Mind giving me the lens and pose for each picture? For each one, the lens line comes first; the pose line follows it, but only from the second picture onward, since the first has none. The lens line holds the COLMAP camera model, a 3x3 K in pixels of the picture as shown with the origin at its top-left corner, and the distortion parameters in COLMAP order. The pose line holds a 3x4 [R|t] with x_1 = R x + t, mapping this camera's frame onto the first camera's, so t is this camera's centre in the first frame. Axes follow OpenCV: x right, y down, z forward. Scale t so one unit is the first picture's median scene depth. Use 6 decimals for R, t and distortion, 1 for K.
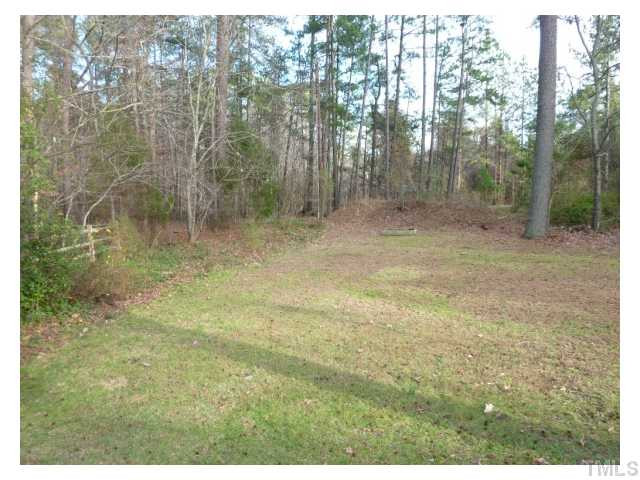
lens RADIAL K [[456.9, 0, 320.9], [0, 456.9, 239.9], [0, 0, 1]] dist [-0.013936, -0.017931]
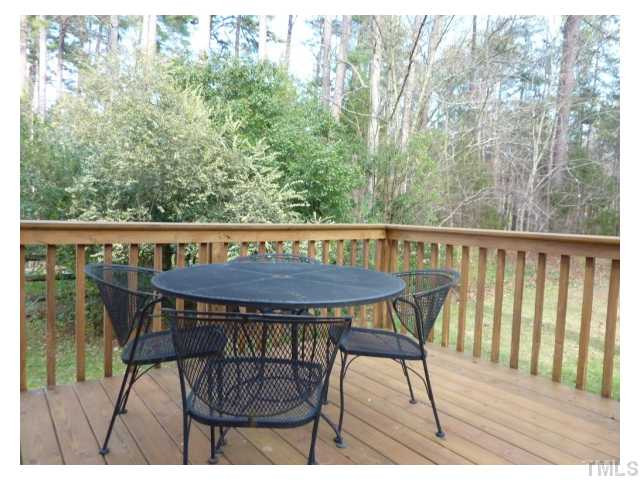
lens RADIAL K [[456.9, 0, 319.5], [0, 456.9, 242.3], [0, 0, 1]] dist [-0.013936, -0.017931]
pose [[0.779993, 0.079649, -0.620698, 0.011132], [-0.115003, 0.993218, -0.017067, 0.029555], [0.615130, 0.084695, 0.783864, -0.125357]]
